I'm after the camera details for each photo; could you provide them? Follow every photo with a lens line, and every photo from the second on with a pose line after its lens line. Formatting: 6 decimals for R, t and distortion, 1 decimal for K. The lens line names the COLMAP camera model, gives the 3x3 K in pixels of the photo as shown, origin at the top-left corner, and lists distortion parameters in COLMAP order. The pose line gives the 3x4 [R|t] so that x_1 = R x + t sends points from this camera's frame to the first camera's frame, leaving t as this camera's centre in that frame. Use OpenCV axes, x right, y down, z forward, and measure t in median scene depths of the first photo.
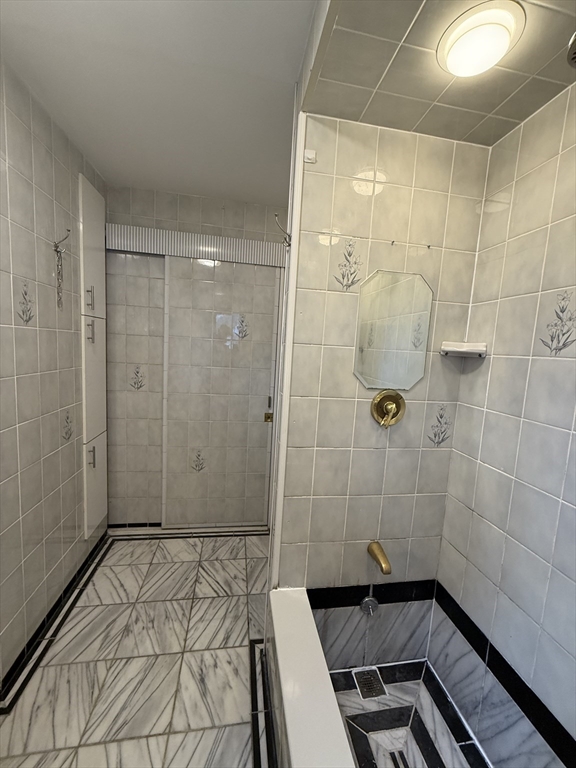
lens RADIAL K [[307.1, 0, 287.2], [0, 307.1, 381.9], [0, 0, 1]] dist [0.000159, 0.000283]
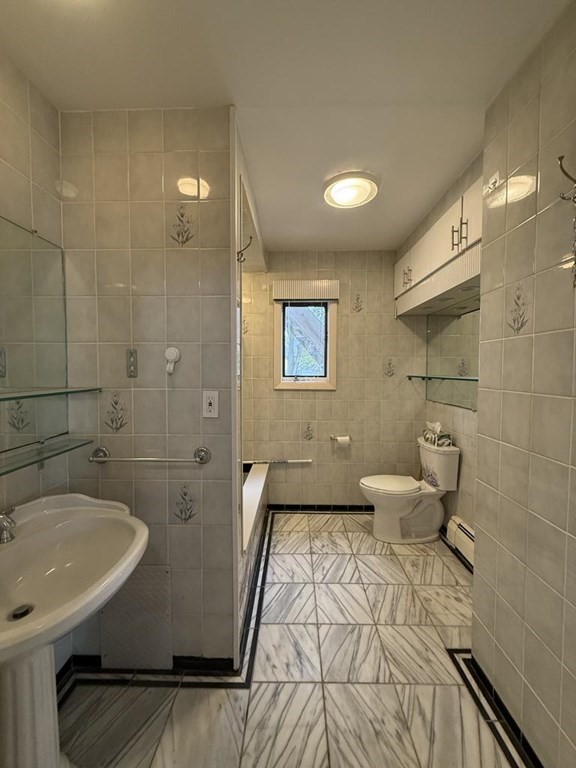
lens RADIAL K [[307.1, 0, 288.5], [0, 307.1, 380.4], [0, 0, 1]] dist [0.000159, 0.000283]
pose [[-0.982261, -0.063287, 0.176518, -0.385812], [-0.035896, 0.987379, 0.154253, -0.169056], [-0.184052, 0.145181, -0.972135, 2.002445]]
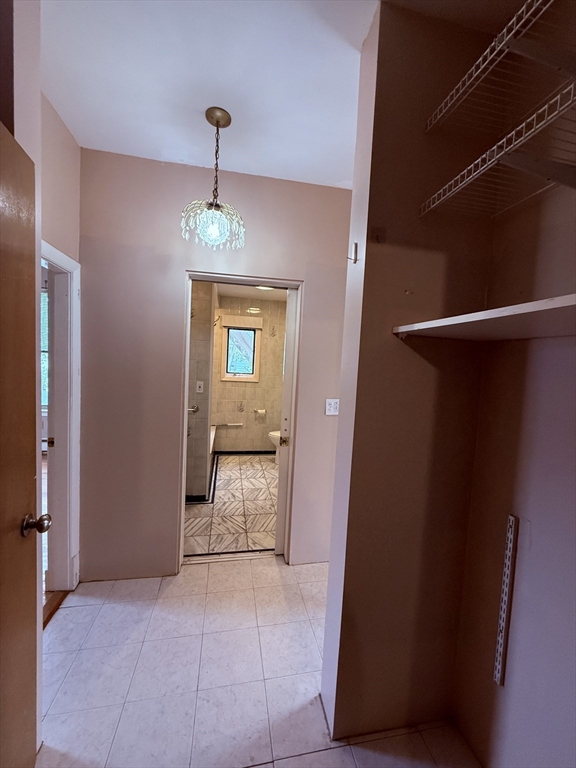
lens RADIAL K [[307.1, 0, 287.0], [0, 307.1, 382.3], [0, 0, 1]] dist [0.000159, 0.000283]
pose [[-0.994080, -0.103174, -0.034045, -0.551566], [-0.107585, 0.978481, 0.176069, -0.463693], [0.015147, 0.178690, -0.983789, 3.465512]]
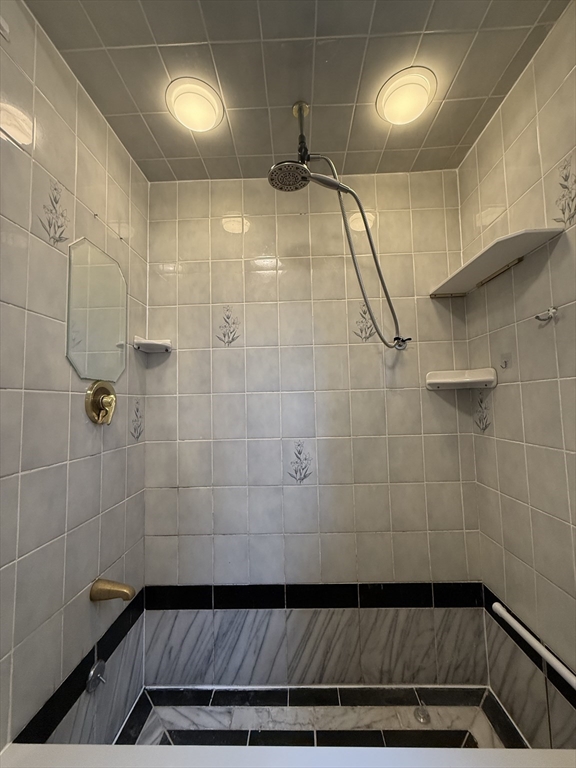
lens RADIAL K [[307.1, 0, 292.0], [0, 307.1, 381.5], [0, 0, 1]] dist [0.000159, 0.000283]
pose [[0.181925, 0.004552, 0.983302, -0.386464], [0.146566, 0.988693, -0.031694, 0.124233], [-0.972328, 0.149885, 0.179201, 0.313666]]
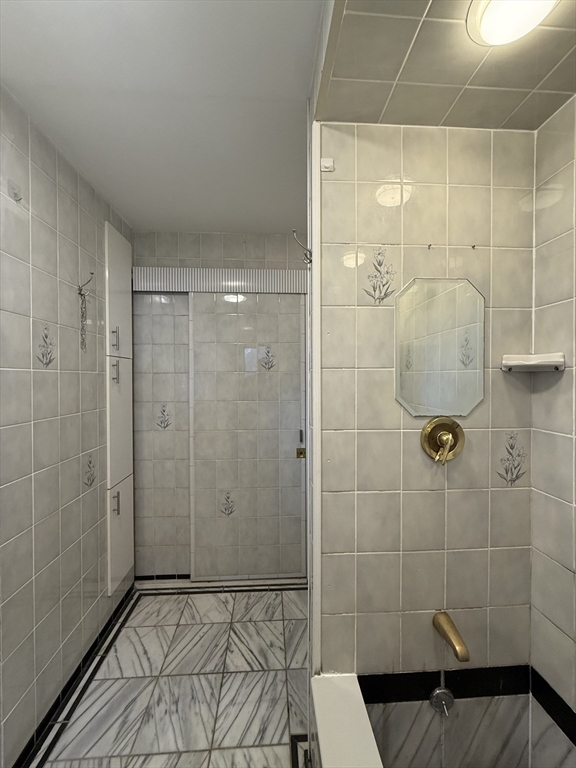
lens RADIAL K [[307.1, 0, 287.6], [0, 307.1, 381.7], [0, 0, 1]] dist [0.000159, 0.000283]
pose [[0.993079, -0.059749, -0.101110, 0.009336], [0.048915, 0.993116, -0.106436, -0.000438], [0.106773, 0.100754, 0.989165, 0.122200]]
